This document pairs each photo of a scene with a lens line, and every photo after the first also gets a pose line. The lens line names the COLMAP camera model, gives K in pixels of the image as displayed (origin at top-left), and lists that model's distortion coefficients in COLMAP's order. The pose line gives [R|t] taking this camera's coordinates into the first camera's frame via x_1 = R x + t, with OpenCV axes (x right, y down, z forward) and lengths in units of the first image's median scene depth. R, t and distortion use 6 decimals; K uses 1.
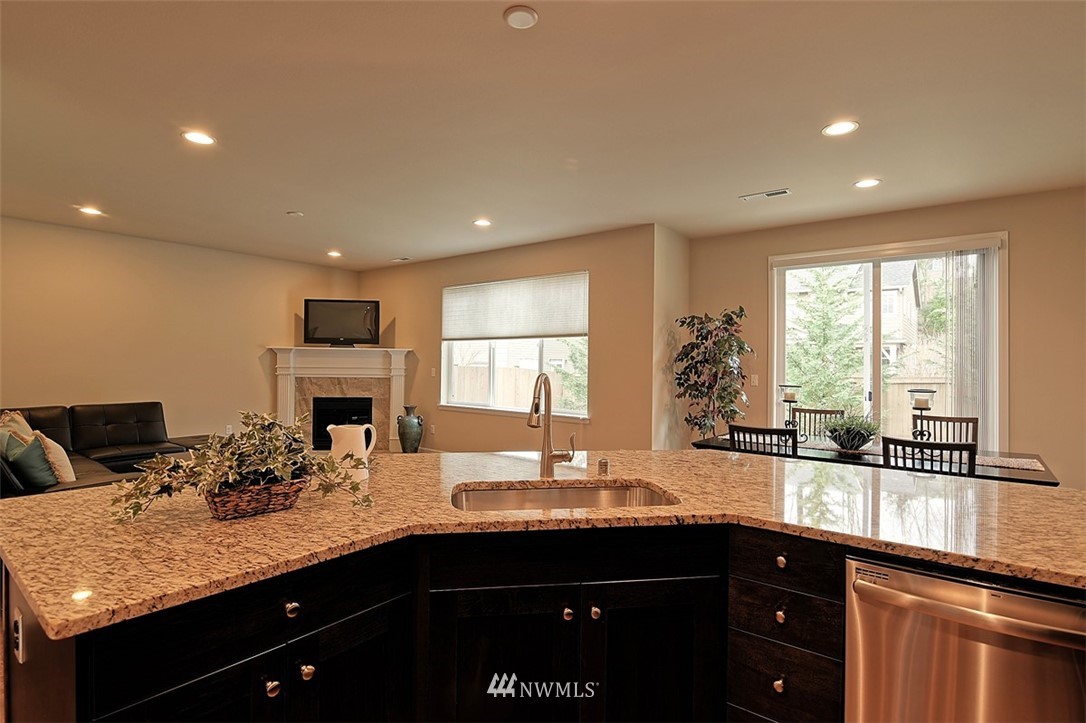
lens RADIAL K [[528.2, 0, 539.2], [0, 528.2, 358.4], [0, 0, 1]] dist [-0.008742, -0.007494]
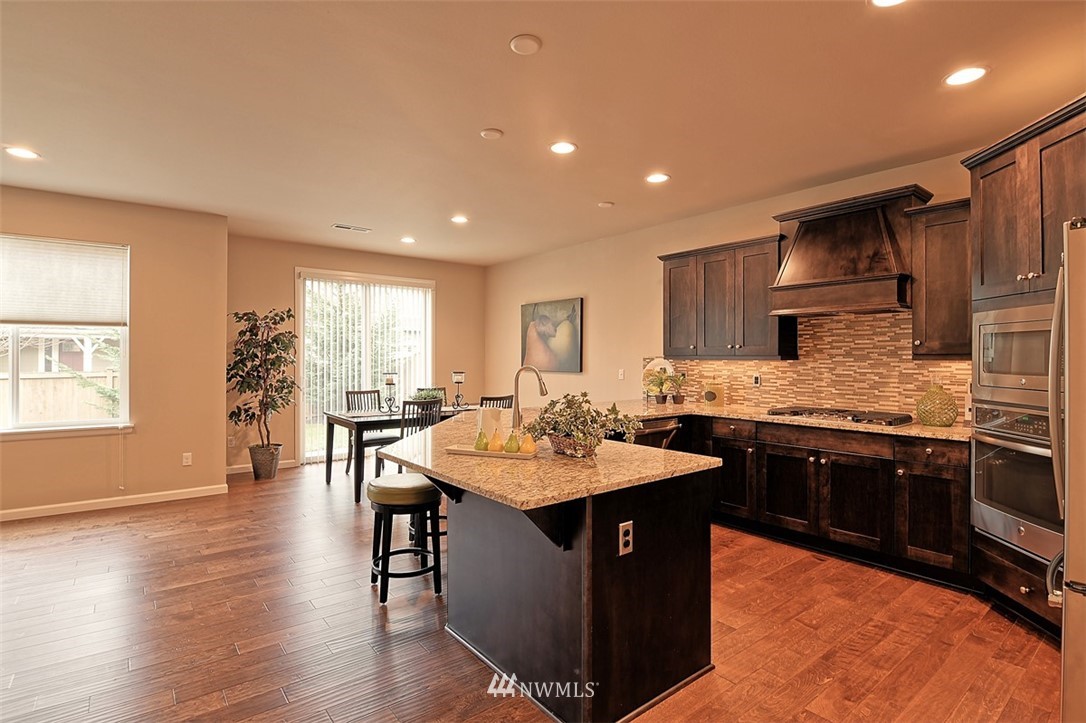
lens RADIAL K [[528.2, 0, 537.0], [0, 528.2, 355.5], [0, 0, 1]] dist [-0.008742, -0.007494]
pose [[0.237262, -0.006184, 0.971426, -0.439653], [-0.005359, 0.999956, 0.007674, -0.005084], [-0.971431, -0.007027, 0.237218, 0.147886]]
